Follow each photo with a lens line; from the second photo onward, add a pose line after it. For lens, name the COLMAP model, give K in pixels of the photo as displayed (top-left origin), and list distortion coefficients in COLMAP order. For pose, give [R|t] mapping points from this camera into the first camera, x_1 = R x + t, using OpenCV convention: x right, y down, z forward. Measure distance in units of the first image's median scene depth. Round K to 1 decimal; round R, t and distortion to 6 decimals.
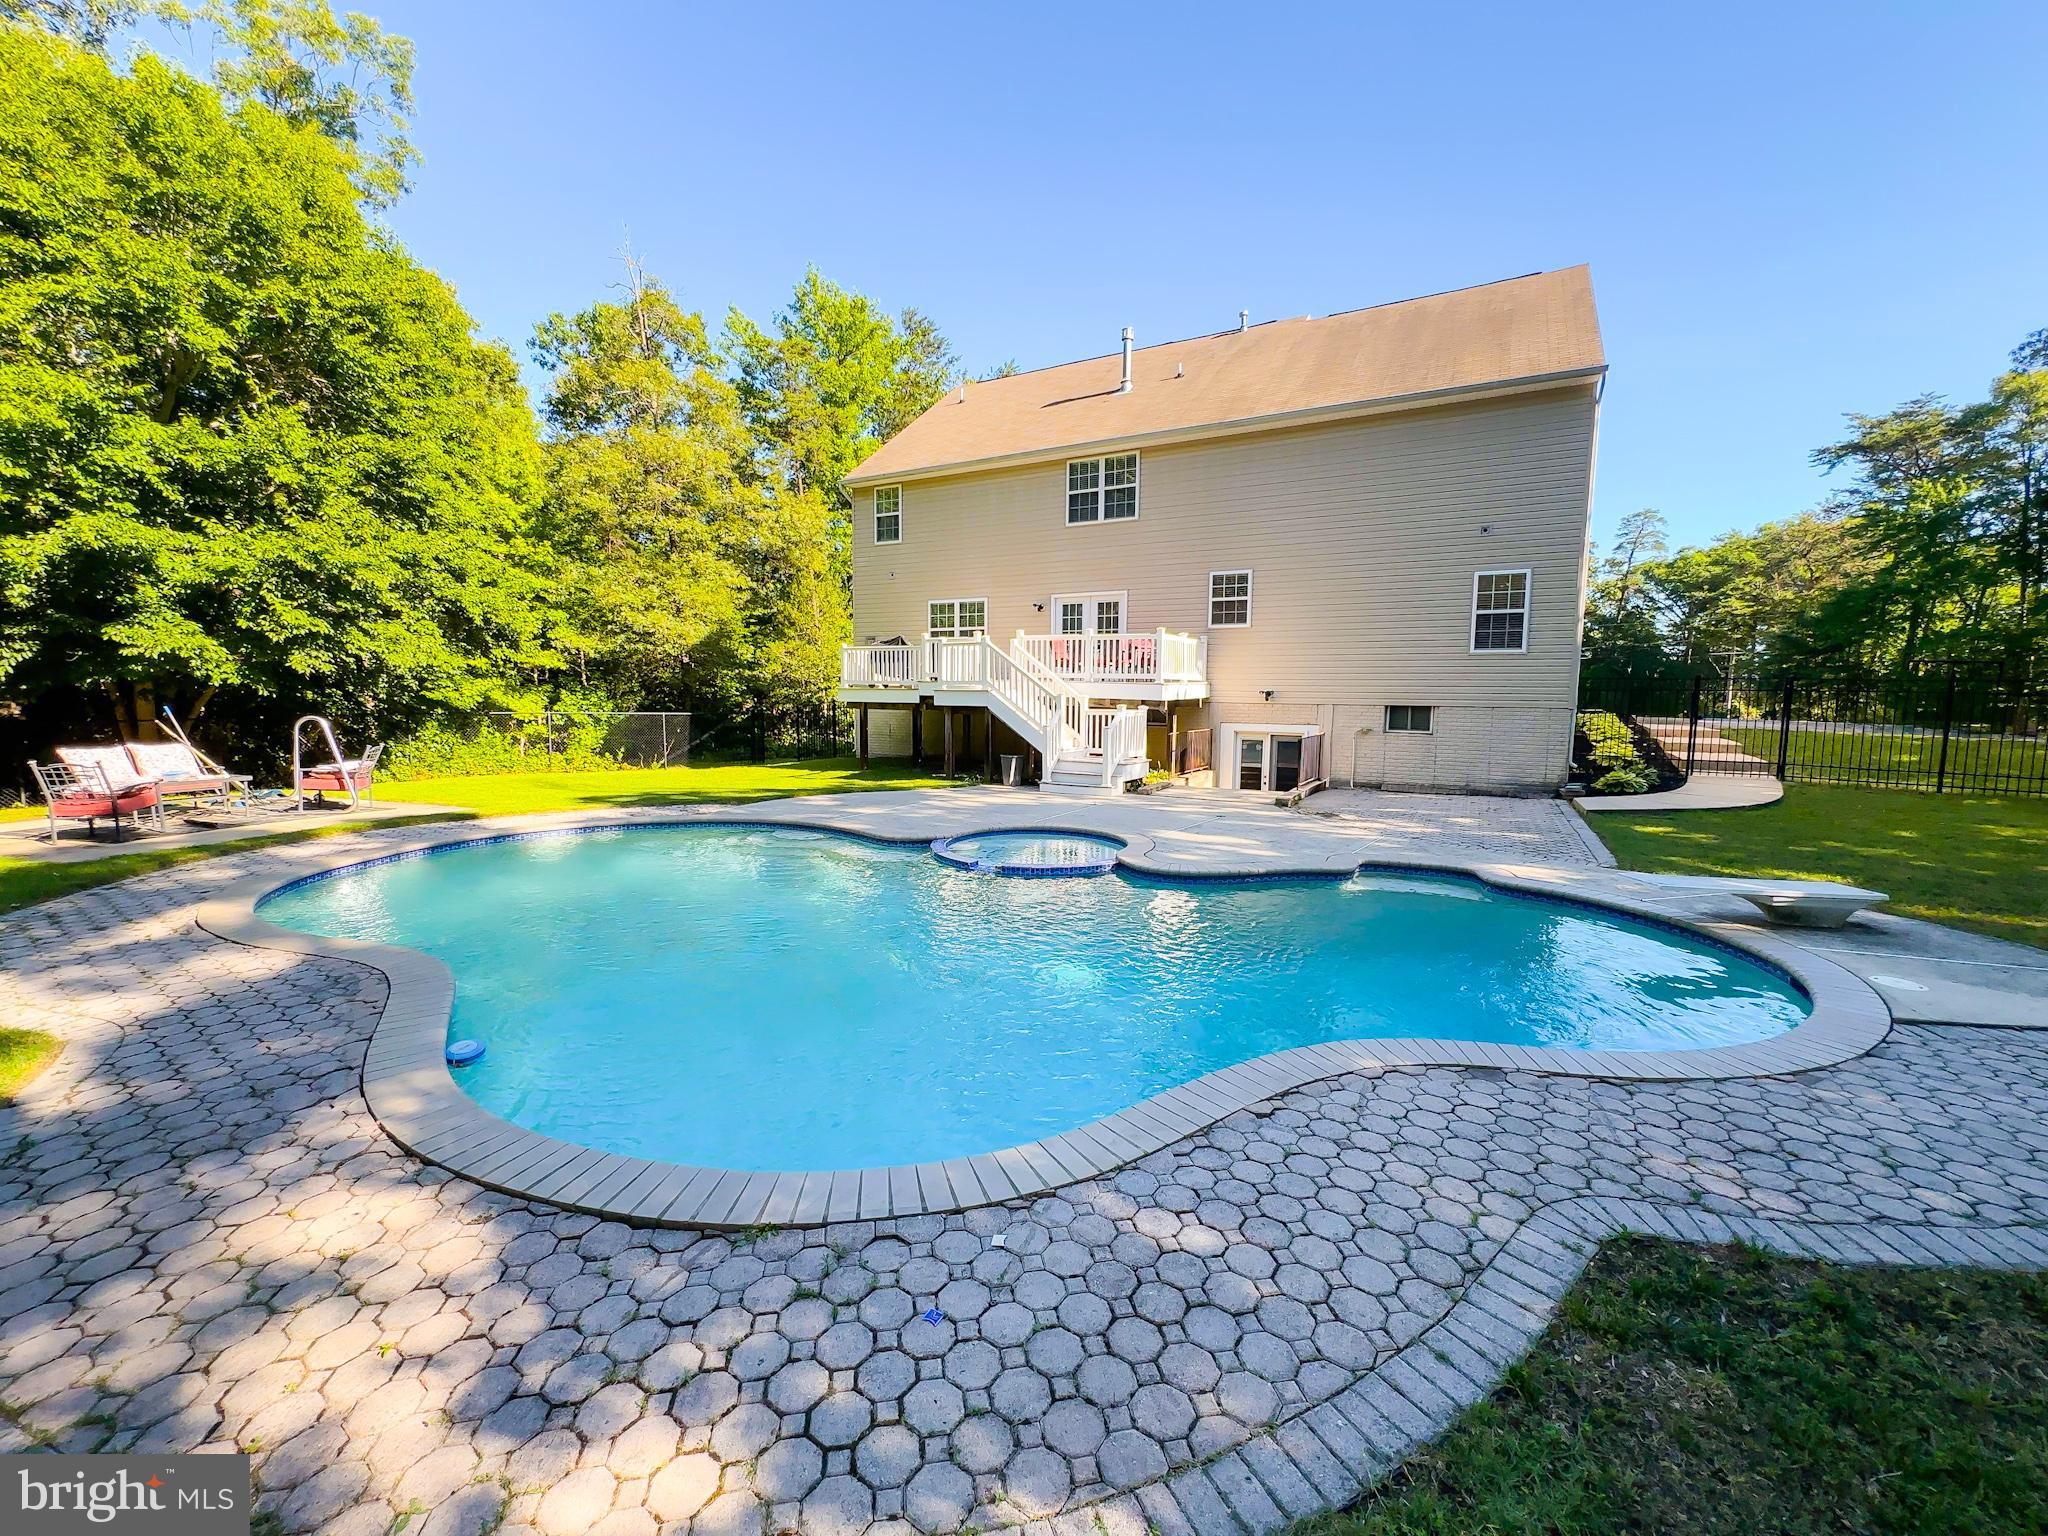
lens RADIAL K [[802.2, 0, 1028.3], [0, 802.2, 764.4], [0, 0, 1]] dist [-0.001883, -0.000160]
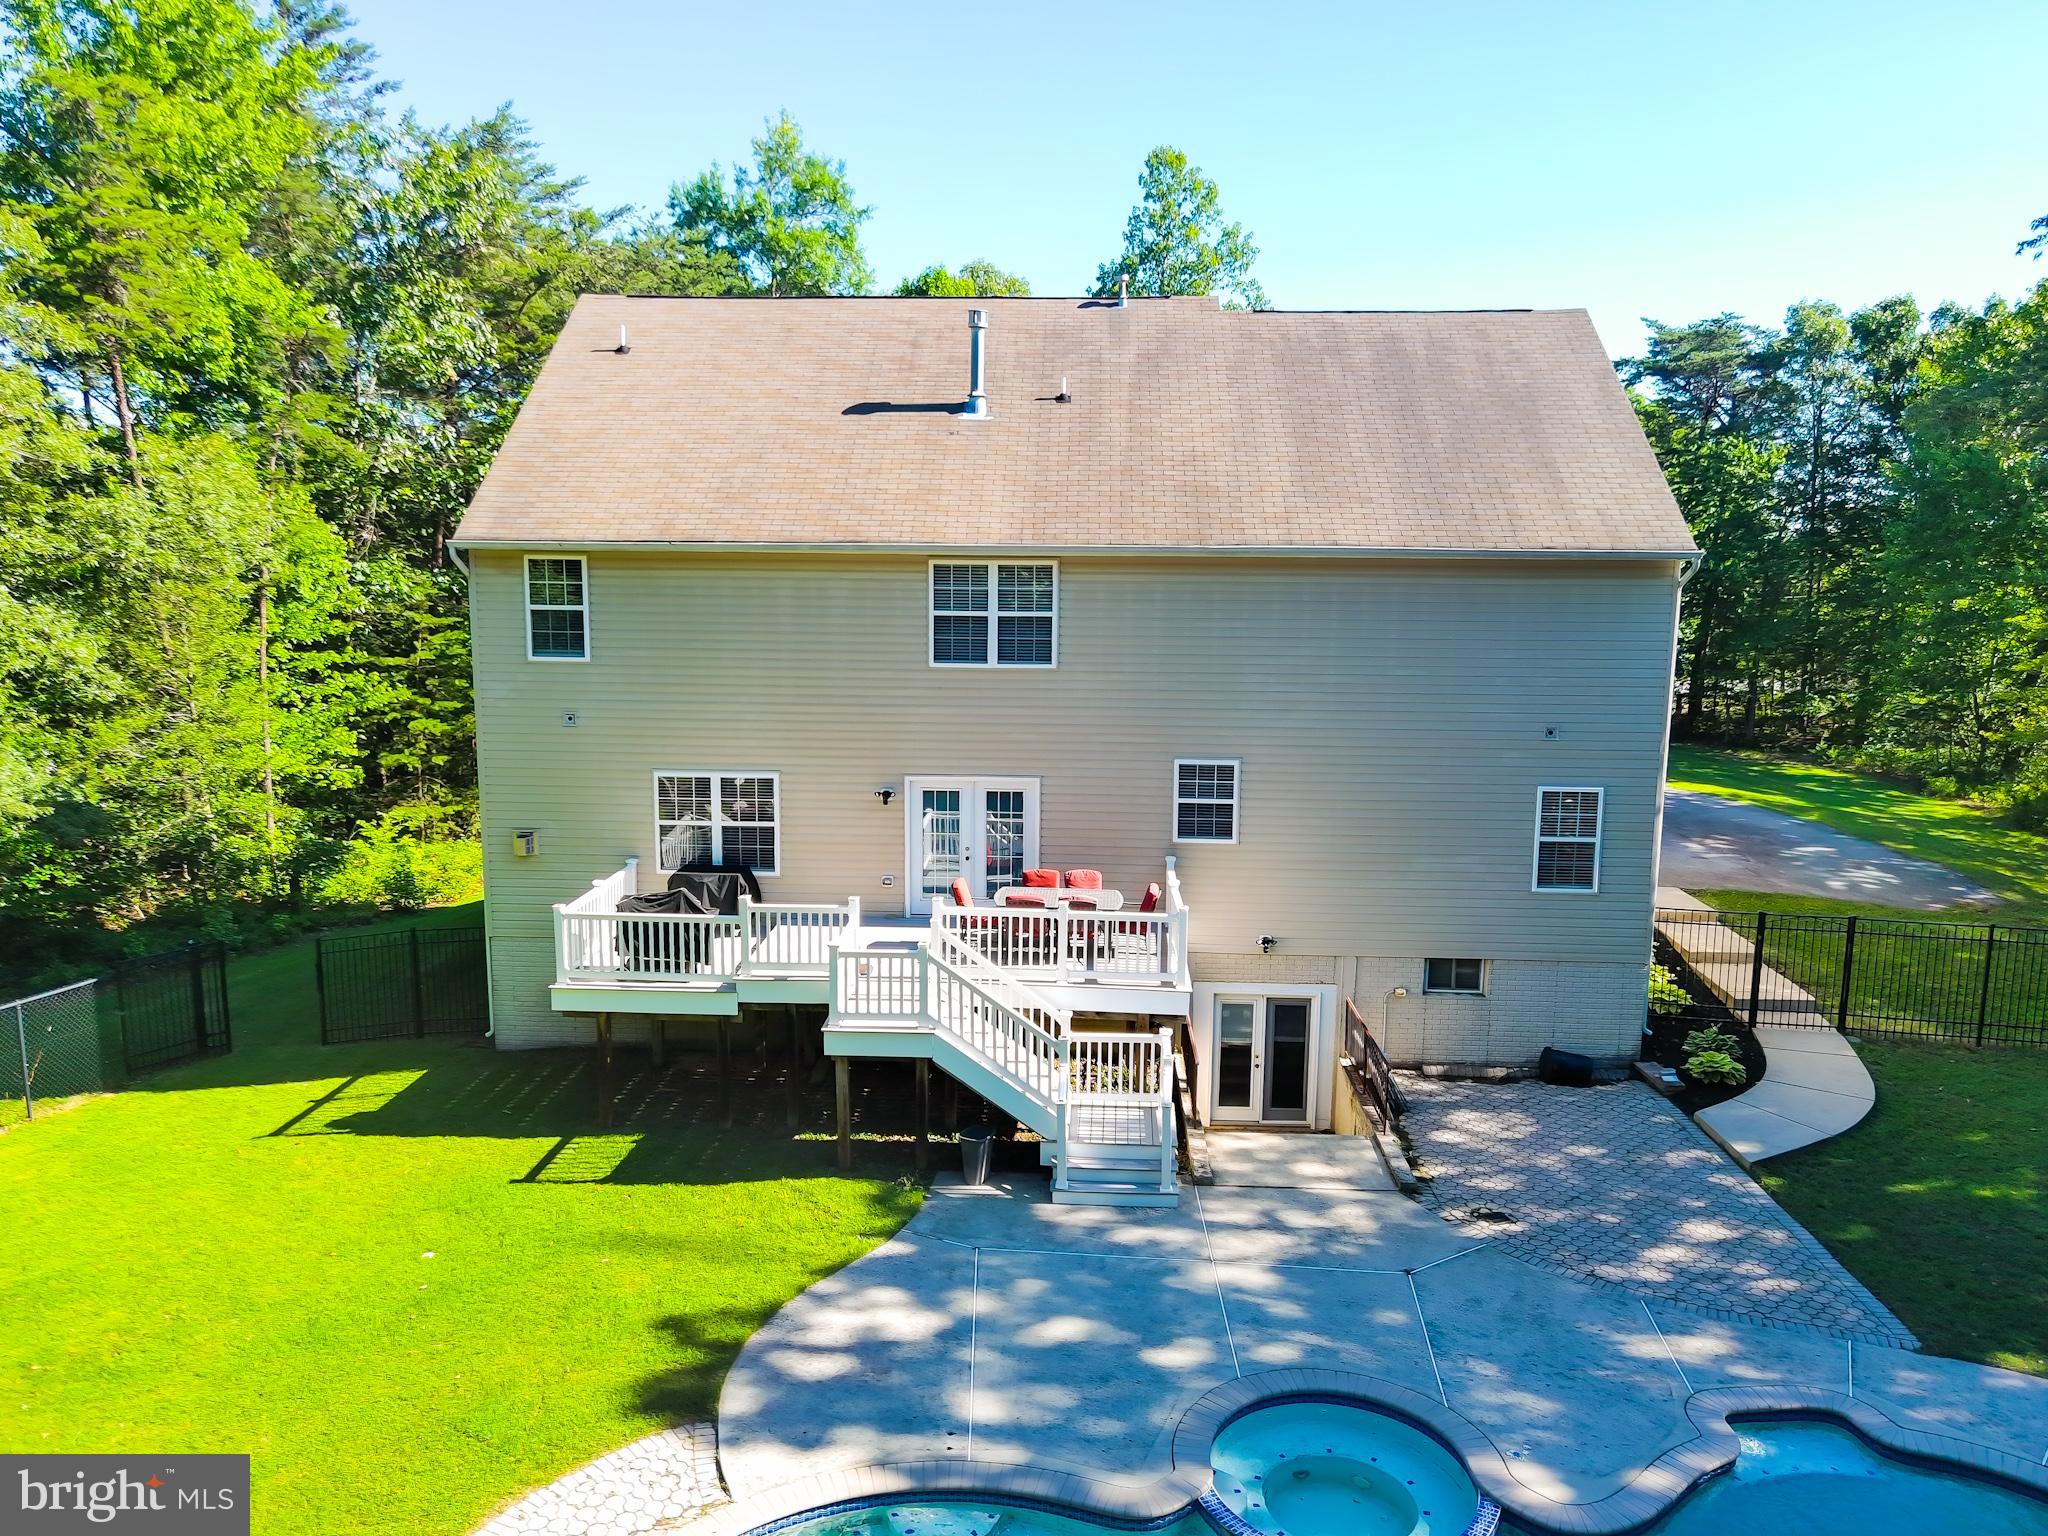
lens RADIAL K [[1419.3, 0, 1024.4], [0, 1419.3, 769.7], [0, 0, 1]] dist [-0.012889, -0.002893]
pose [[0.903493, -0.065210, 0.423613, -0.371483], [0.043266, 0.997186, 0.061227, -0.306148], [-0.426413, -0.036990, 0.903772, 0.010500]]
